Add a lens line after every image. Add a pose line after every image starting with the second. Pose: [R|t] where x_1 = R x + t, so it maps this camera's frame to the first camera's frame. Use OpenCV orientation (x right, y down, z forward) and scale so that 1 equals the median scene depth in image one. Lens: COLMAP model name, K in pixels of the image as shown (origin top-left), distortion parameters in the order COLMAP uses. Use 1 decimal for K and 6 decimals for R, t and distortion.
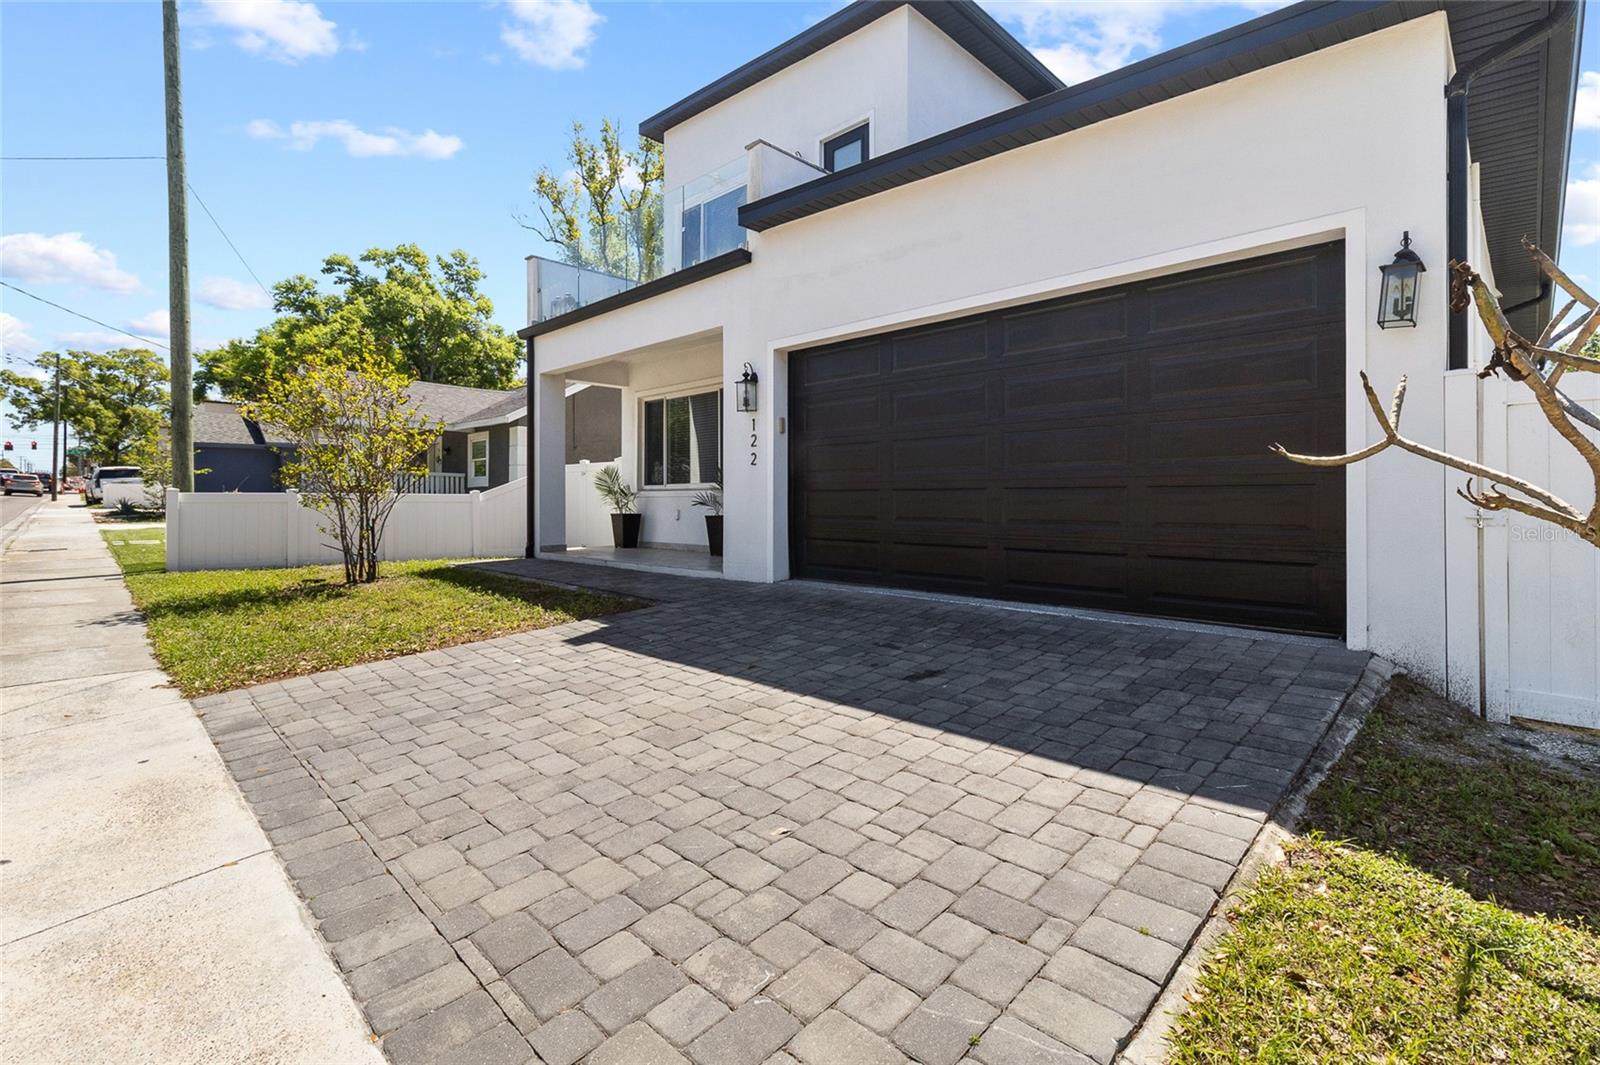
lens RADIAL K [[734.8, 0, 807.8], [0, 734.8, 499.1], [0, 0, 1]] dist [-0.001206, 0.000293]
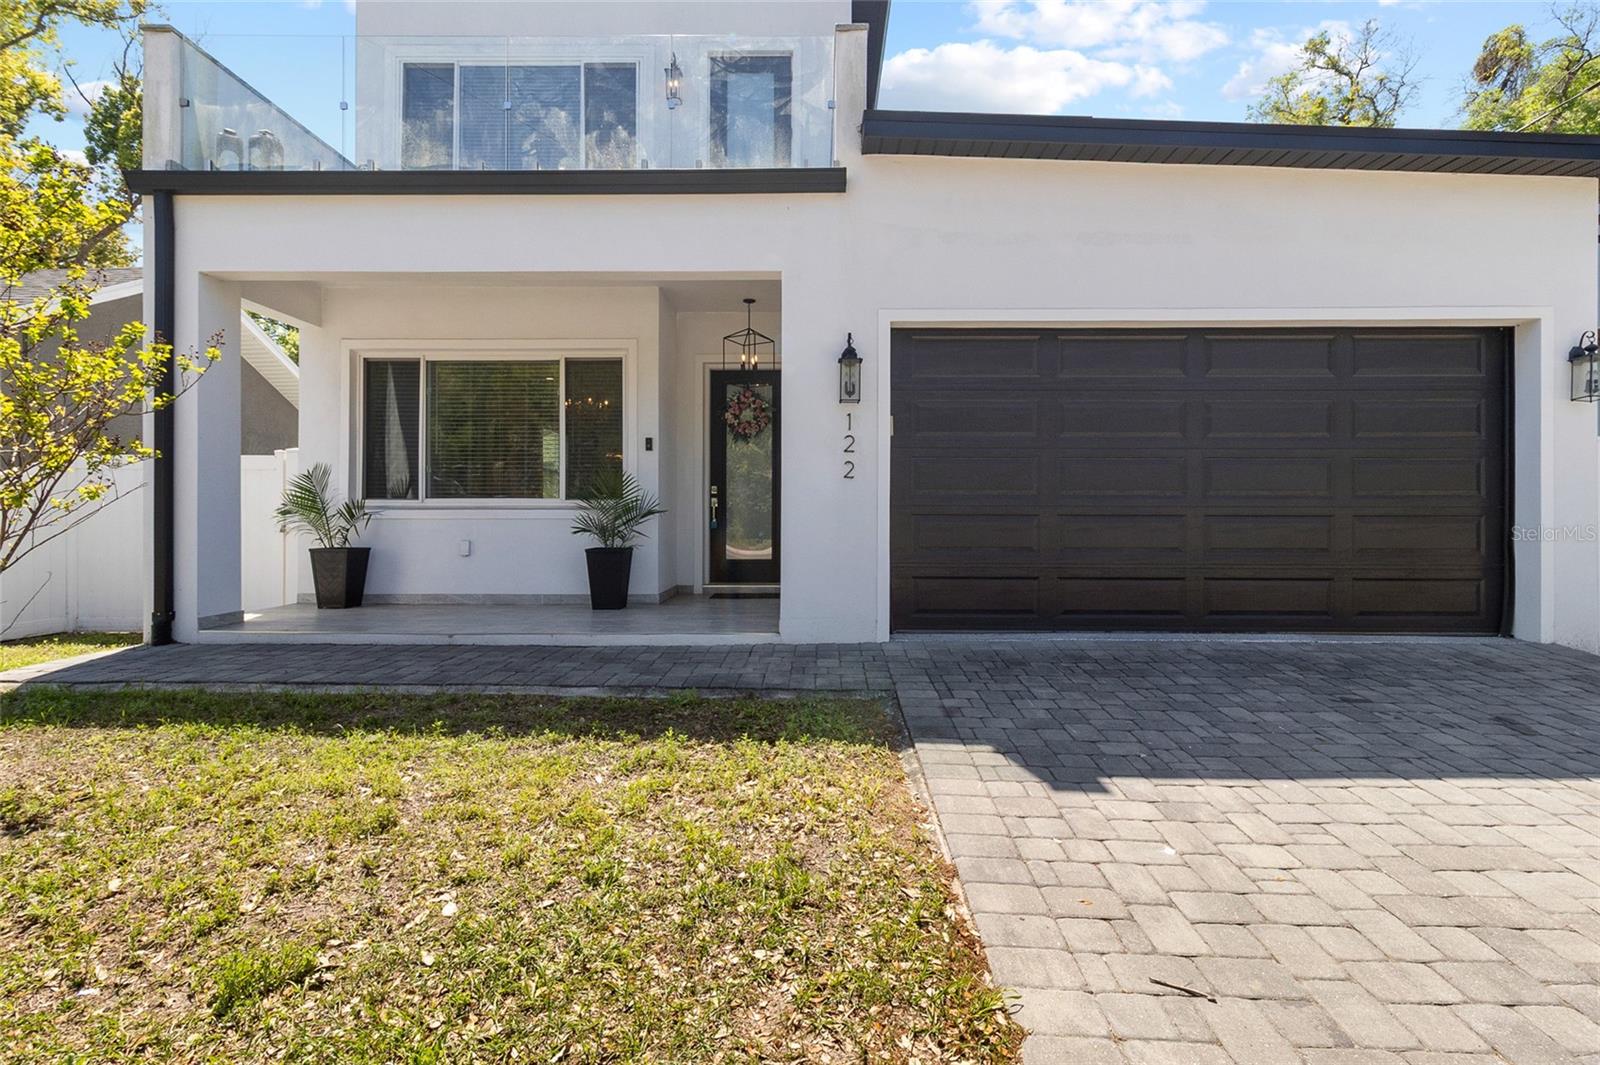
lens RADIAL K [[746.1, 0, 804.1], [0, 746.1, 512.1], [0, 0, 1]] dist [-0.000810, 0.000087]
pose [[0.724654, 0.009809, 0.689043, -0.456771], [-0.004230, 0.999943, -0.009786, -0.004913], [-0.689100, 0.004177, 0.724654, 0.382794]]
